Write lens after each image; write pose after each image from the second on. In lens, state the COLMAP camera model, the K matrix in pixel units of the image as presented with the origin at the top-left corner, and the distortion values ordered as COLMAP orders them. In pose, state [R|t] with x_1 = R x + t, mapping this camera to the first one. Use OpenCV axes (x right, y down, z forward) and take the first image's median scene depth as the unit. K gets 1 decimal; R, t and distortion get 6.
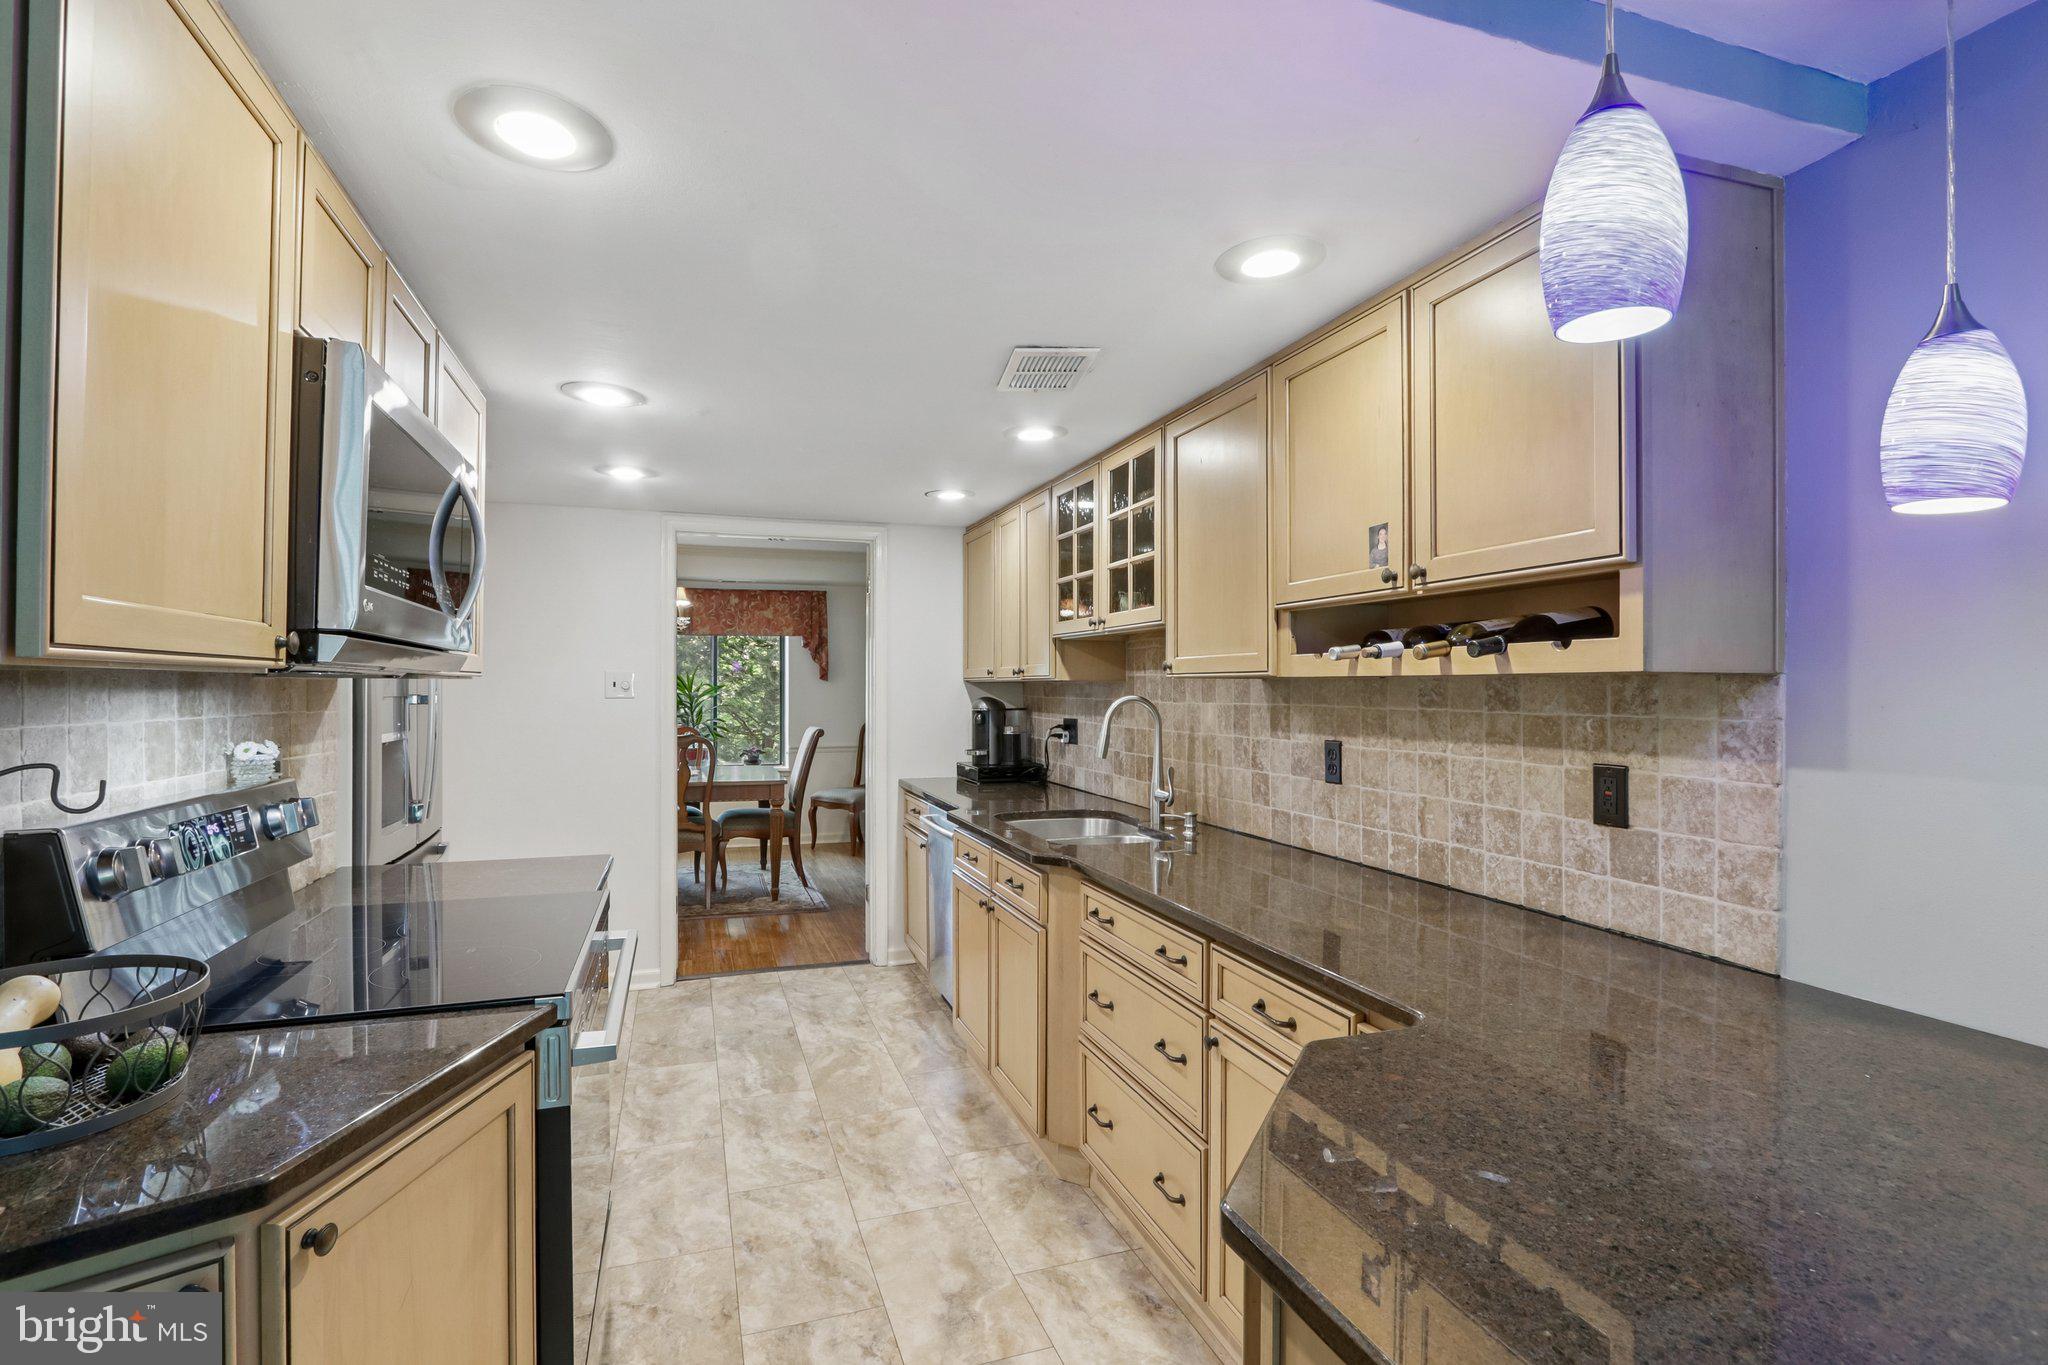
lens RADIAL K [[994.0, 0, 1024.0], [0, 994.0, 682.5], [0, 0, 1]] dist [-0.001336, -0.000248]
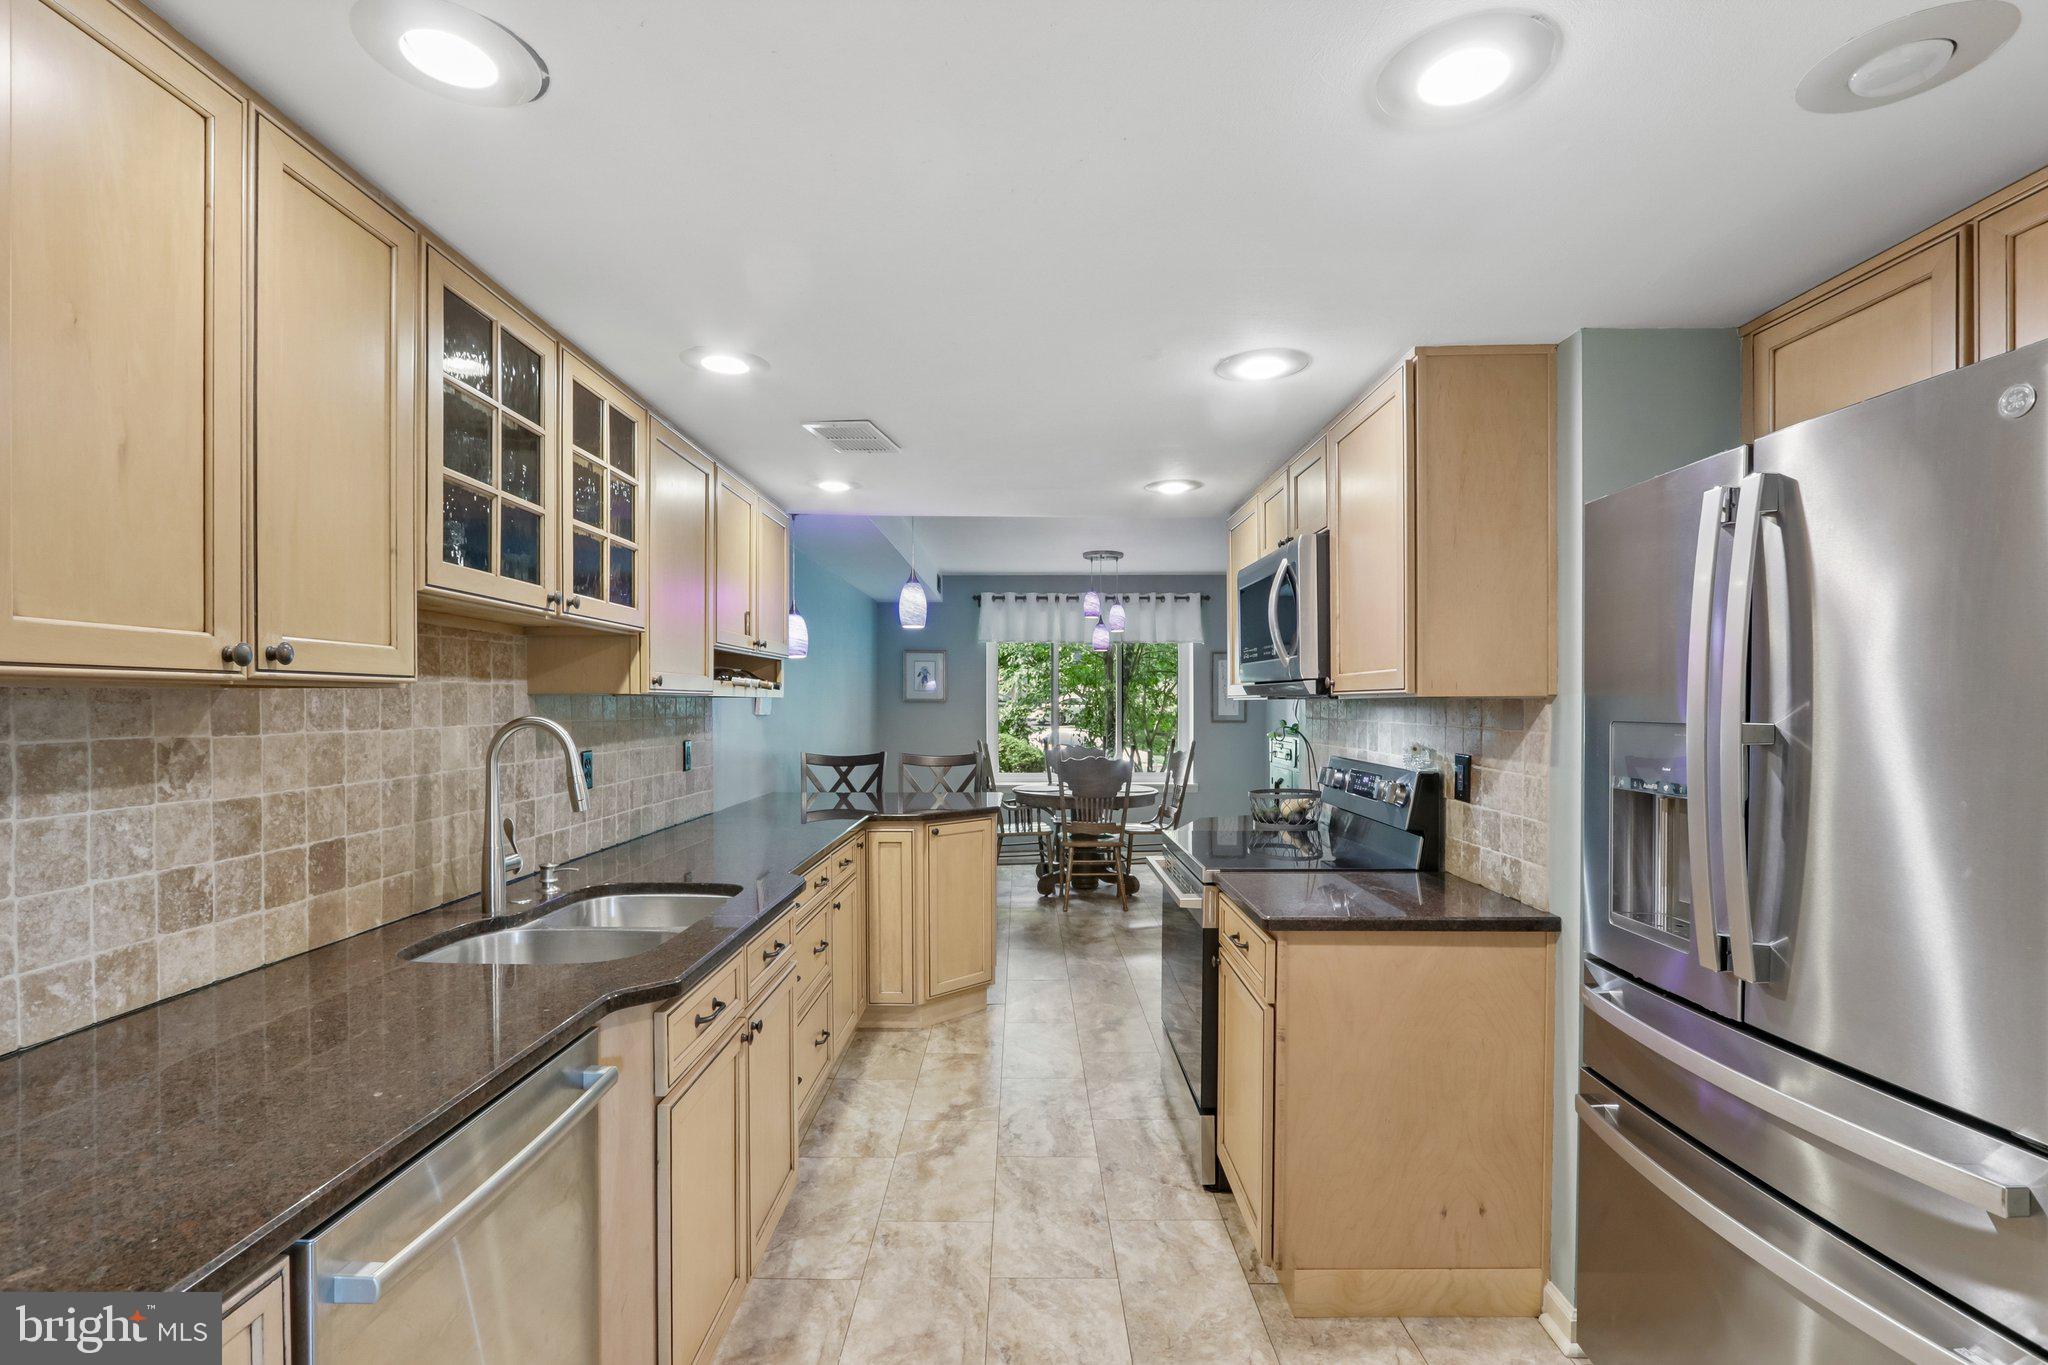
lens RADIAL K [[955.8, 0, 1024.0], [0, 955.8, 682.5], [0, 0, 1]] dist [0.000058, 0.000013]
pose [[-0.945853, 0.003722, 0.324573, -0.491743], [-0.004877, 0.999658, -0.025676, 0.007056], [-0.324558, -0.025869, -0.945512, 1.827537]]
